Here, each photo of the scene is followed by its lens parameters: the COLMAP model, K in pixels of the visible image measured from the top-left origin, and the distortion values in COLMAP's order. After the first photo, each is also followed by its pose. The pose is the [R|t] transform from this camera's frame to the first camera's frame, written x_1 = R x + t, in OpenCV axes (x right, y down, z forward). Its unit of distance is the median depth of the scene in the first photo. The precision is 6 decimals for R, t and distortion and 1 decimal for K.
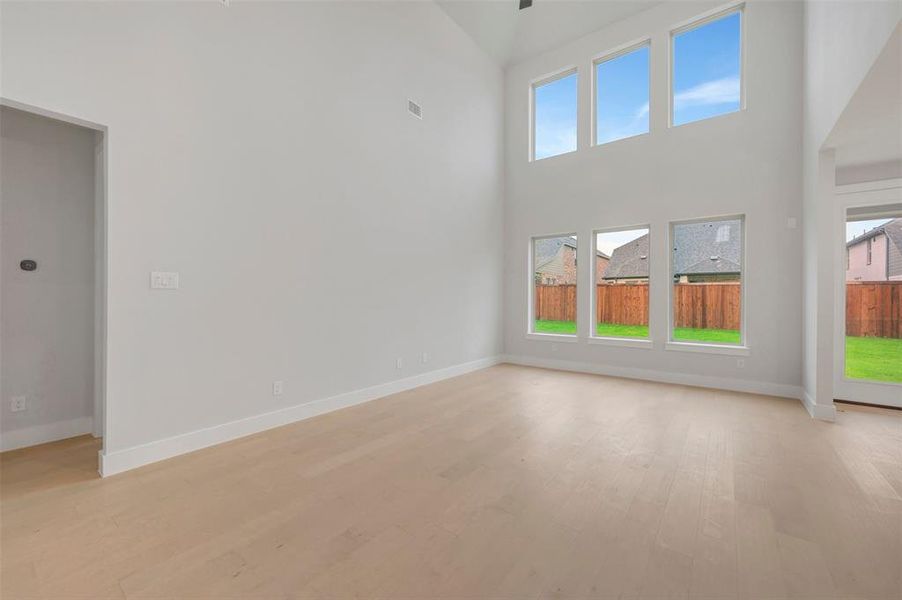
lens RADIAL K [[360.5, 0, 461.6], [0, 360.5, 296.1], [0, 0, 1]] dist [-0.002079, -0.000224]
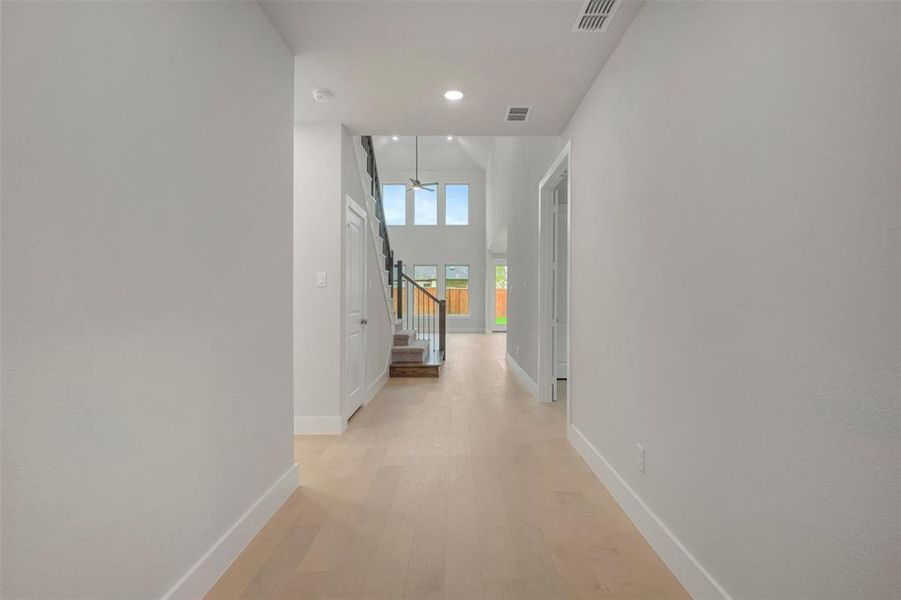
lens RADIAL K [[360.1, 0, 461.1], [0, 360.1, 296.1], [0, 0, 1]] dist [-0.002079, -0.000224]
pose [[0.798253, -0.000393, 0.602322, -0.453756], [-0.001839, 0.999994, 0.003089, -0.002234], [-0.602319, -0.003573, 0.798247, -0.572952]]
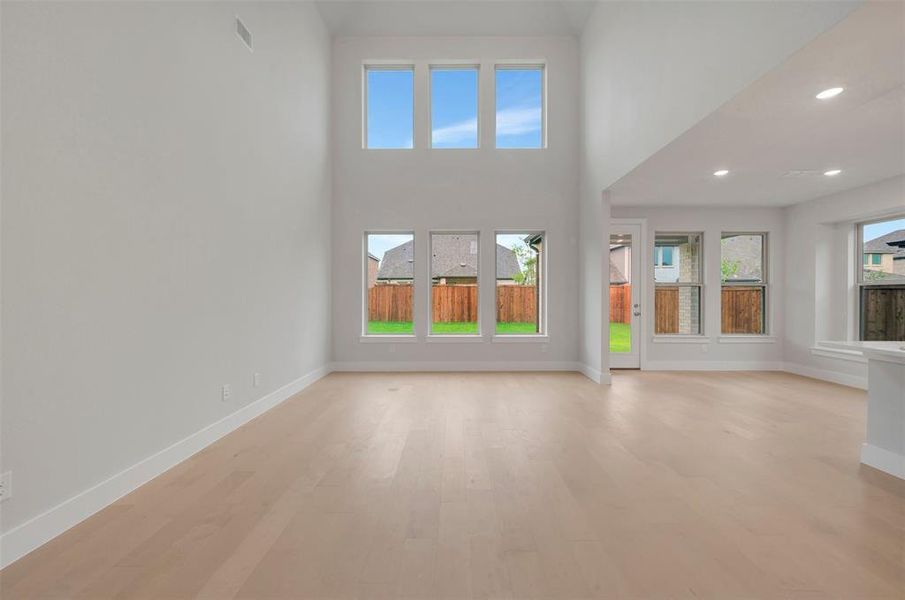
lens RADIAL K [[358.0, 0, 463.1], [0, 358.0, 297.2], [0, 0, 1]] dist [0.000866, 0.000009]
pose [[0.799201, -0.002667, 0.601058, -0.112335], [-0.000021, 0.999990, 0.004465, 0.000176], [-0.601063, -0.003581, 0.799193, 0.086998]]
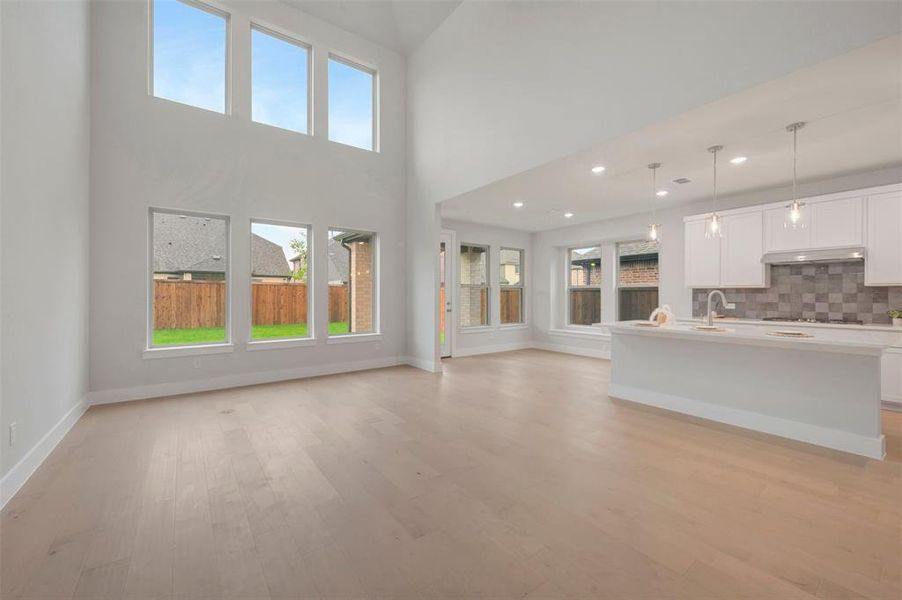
lens RADIAL K [[360.5, 0, 461.6], [0, 360.5, 296.1], [0, 0, 1]] dist [-0.002079, -0.000224]
pose [[0.278575, -0.003311, 0.960409, -0.209267], [0.000603, 0.999994, 0.003272, 0.000355], [-0.960414, -0.000333, 0.278576, 0.181073]]
